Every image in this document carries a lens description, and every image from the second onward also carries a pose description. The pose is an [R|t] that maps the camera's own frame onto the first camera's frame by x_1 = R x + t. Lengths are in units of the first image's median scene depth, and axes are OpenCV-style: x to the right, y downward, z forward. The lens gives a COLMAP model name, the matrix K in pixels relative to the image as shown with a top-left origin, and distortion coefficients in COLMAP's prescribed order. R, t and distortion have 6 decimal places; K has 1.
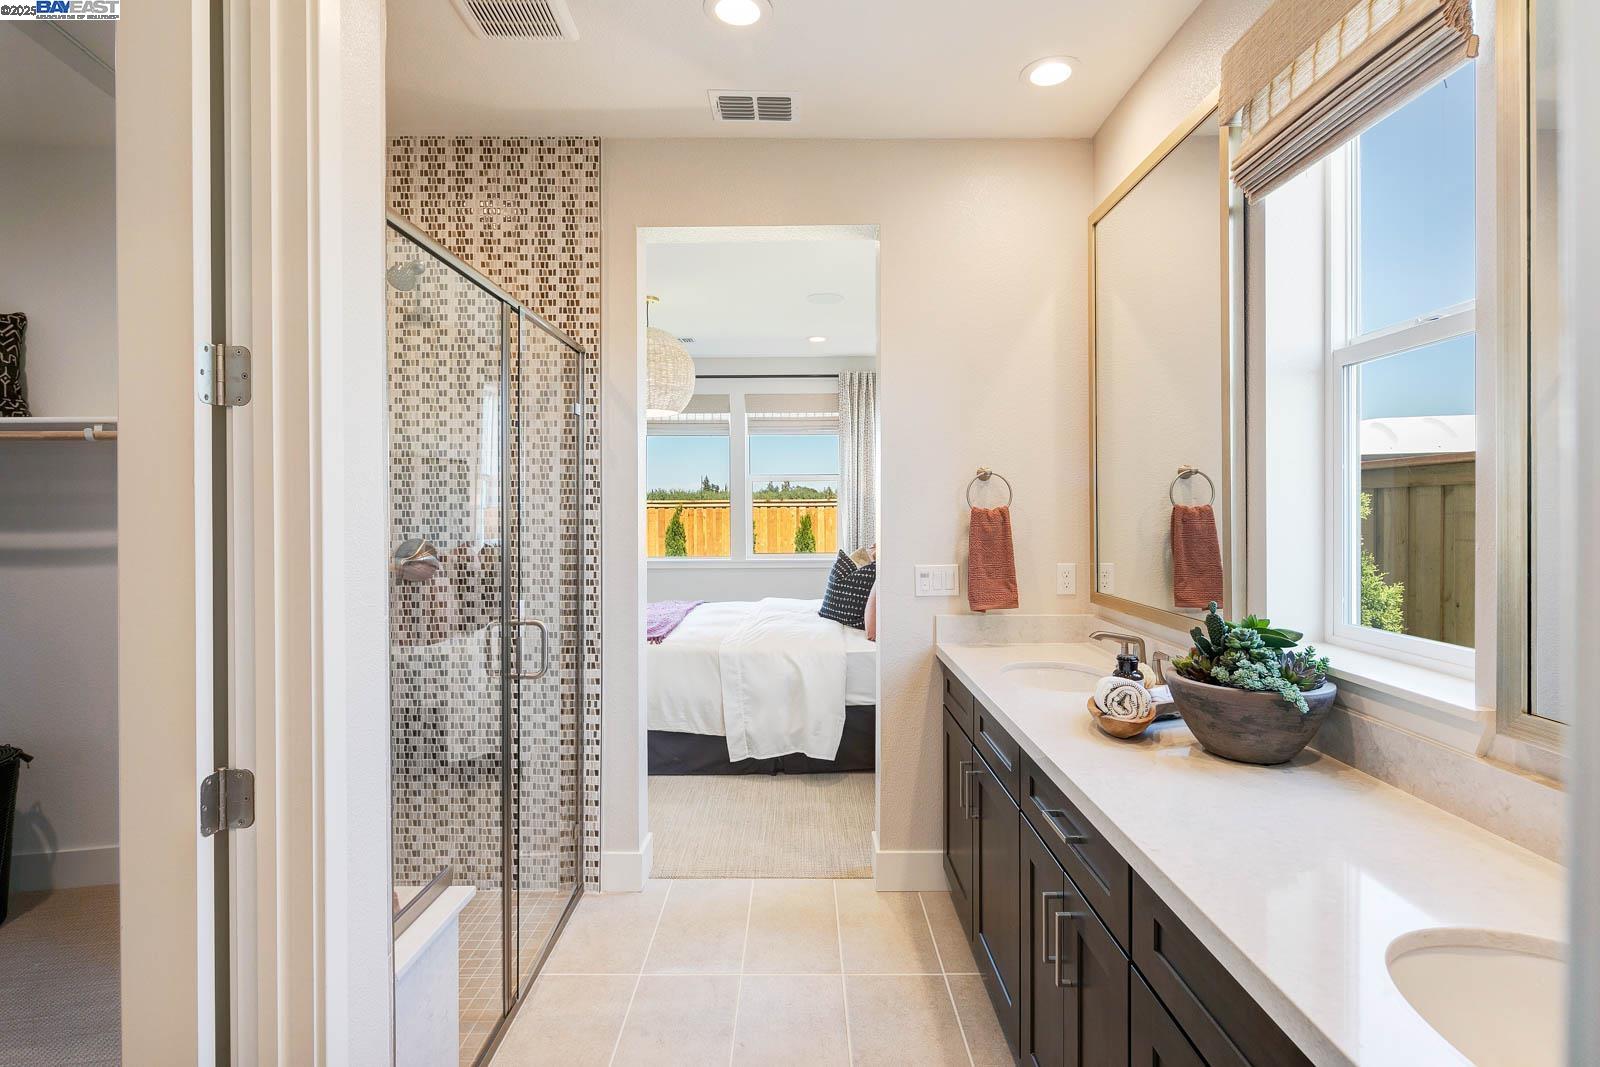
lens RADIAL K [[785.2, 0, 802.8], [0, 785.2, 505.3], [0, 0, 1]] dist [0.004385, -0.000195]
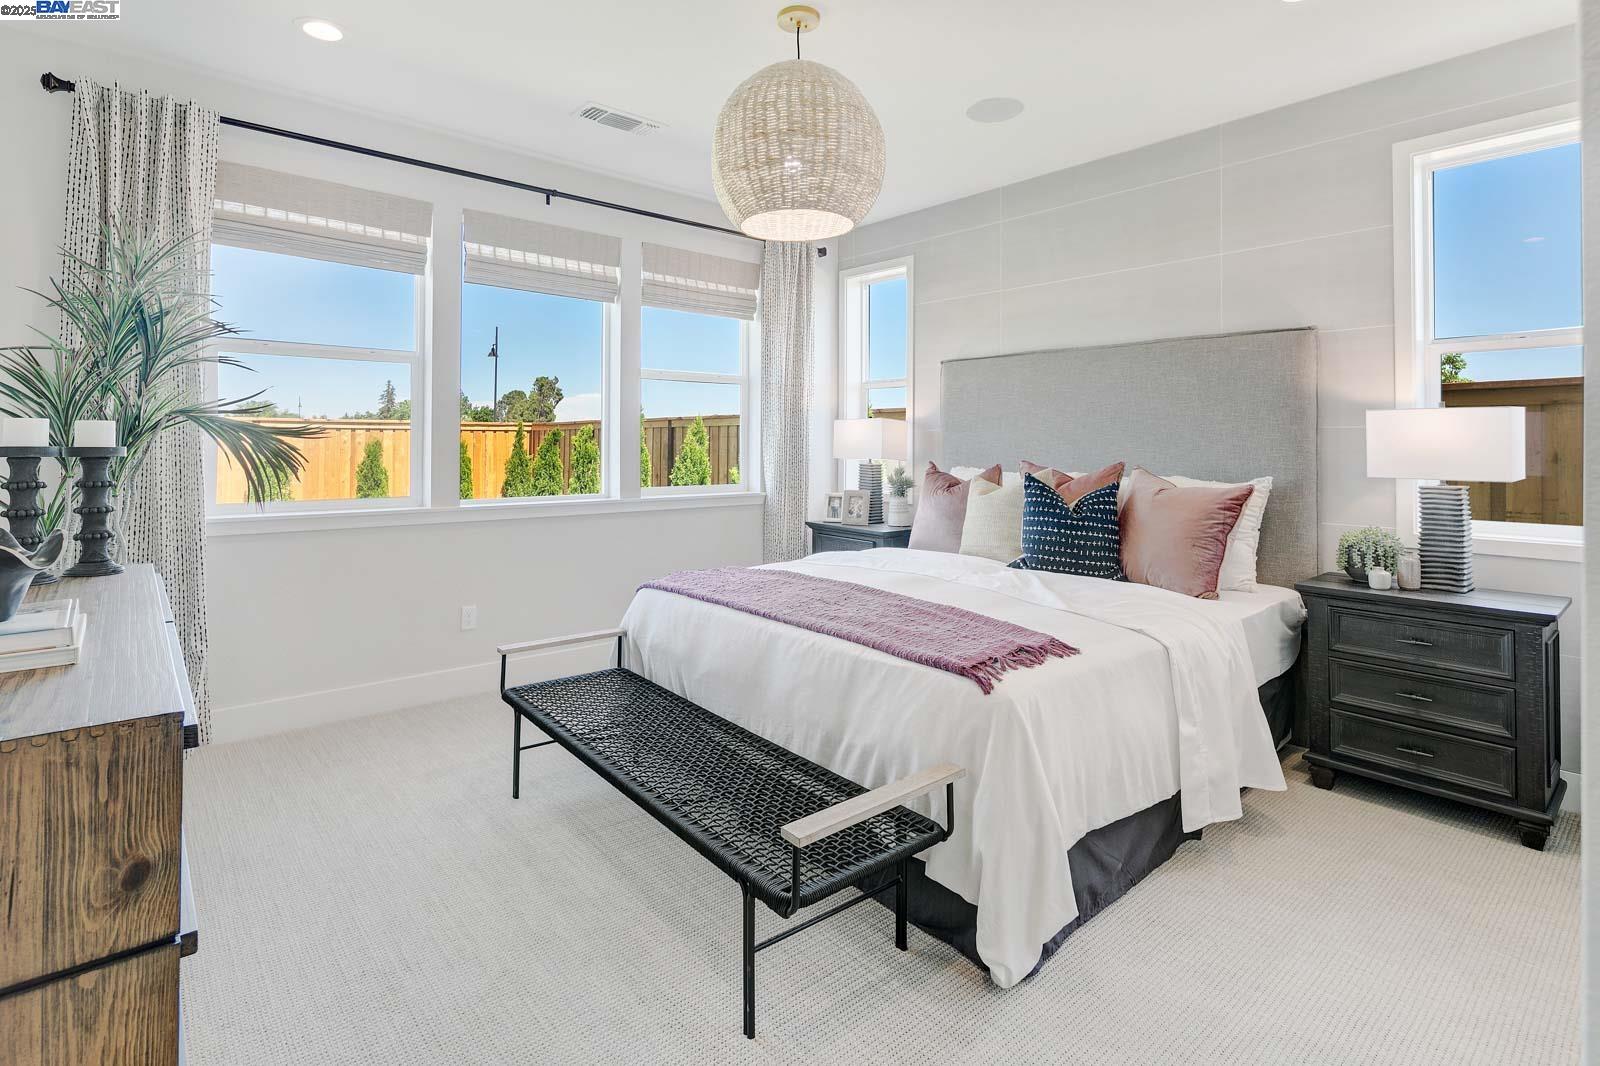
lens RADIAL K [[786.2, 0, 796.9], [0, 786.2, 434.8], [0, 0, 1]] dist [-0.000073, -0.000697]
pose [[0.758707, 0.021827, 0.651066, -0.399879], [-0.015606, 0.999761, -0.015330, 0.027602], [-0.651245, 0.001471, 0.758867, 0.415867]]
